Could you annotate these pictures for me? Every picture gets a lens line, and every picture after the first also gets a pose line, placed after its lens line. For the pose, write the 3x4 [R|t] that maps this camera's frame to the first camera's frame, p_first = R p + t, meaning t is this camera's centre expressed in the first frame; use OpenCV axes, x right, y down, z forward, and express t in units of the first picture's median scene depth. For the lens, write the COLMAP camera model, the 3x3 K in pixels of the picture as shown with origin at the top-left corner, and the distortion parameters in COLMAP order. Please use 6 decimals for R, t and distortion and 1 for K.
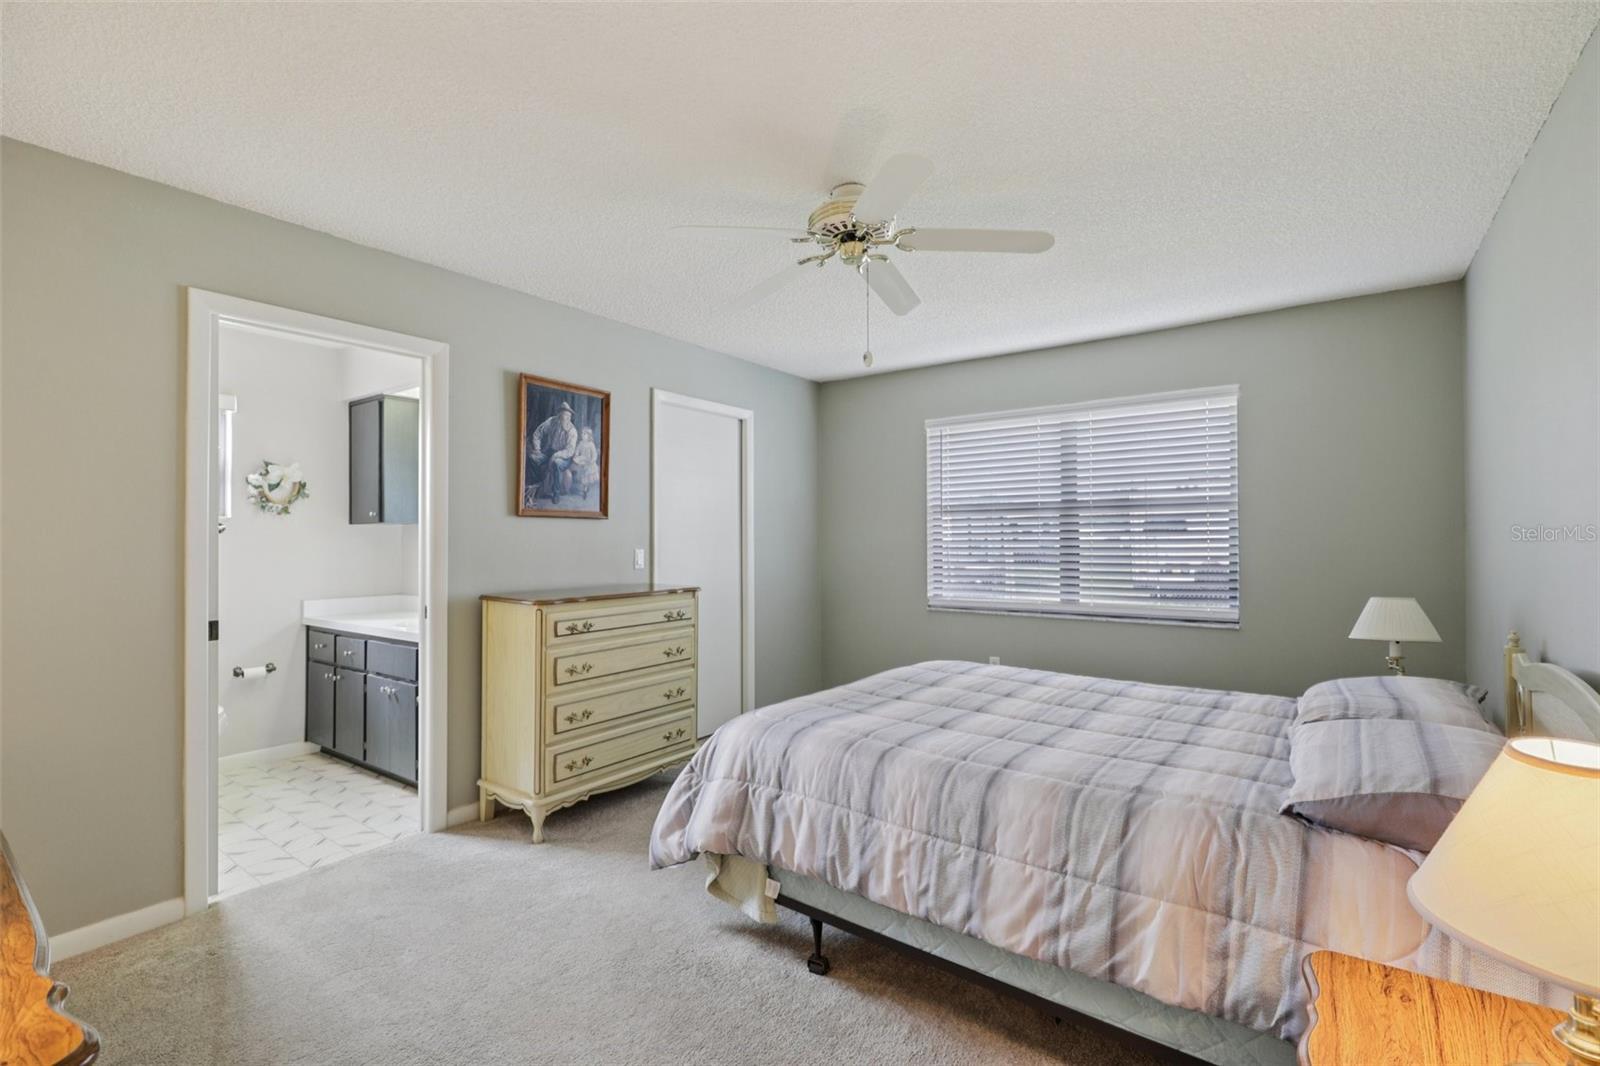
lens RADIAL K [[713.5, 0, 804.7], [0, 713.5, 527.5], [0, 0, 1]] dist [0.000561, 0.000281]
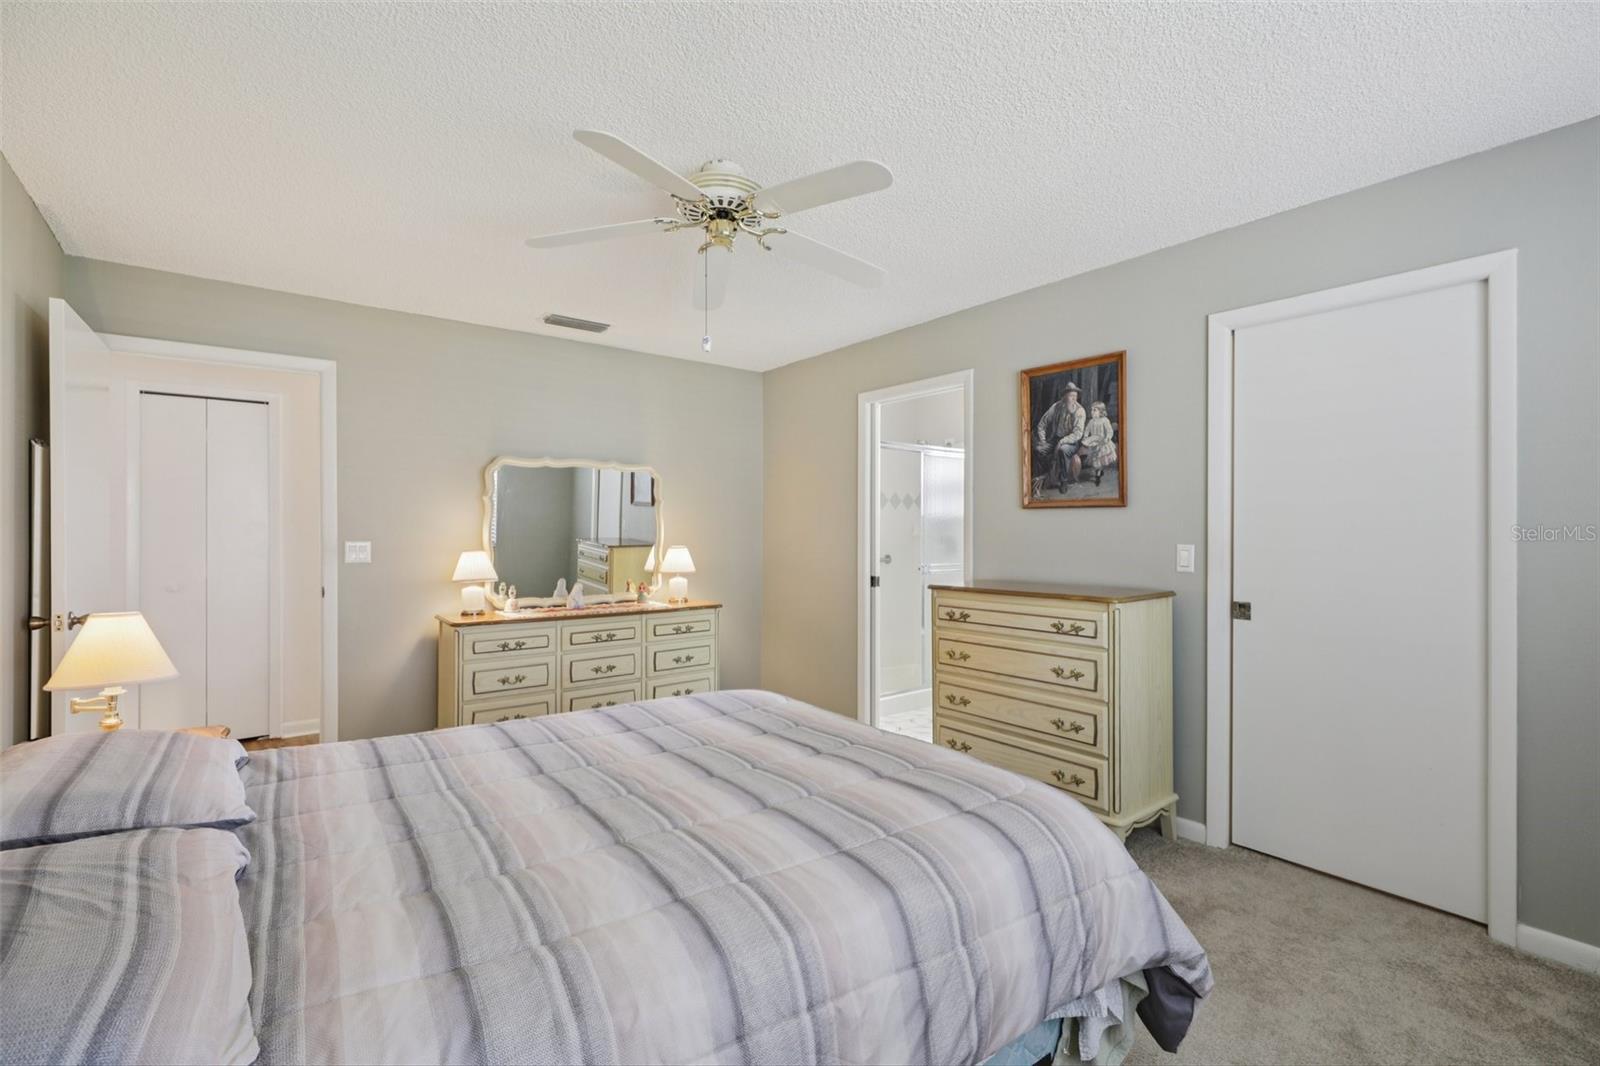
lens RADIAL K [[710.5, 0, 802.7], [0, 710.5, 534.7], [0, 0, 1]] dist [-0.003285, -0.000025]
pose [[-0.269120, 0.007248, -0.963079, 0.652629], [0.013592, 0.999901, 0.003727, 0.013039], [0.963011, -0.012088, -0.269192, 0.929666]]
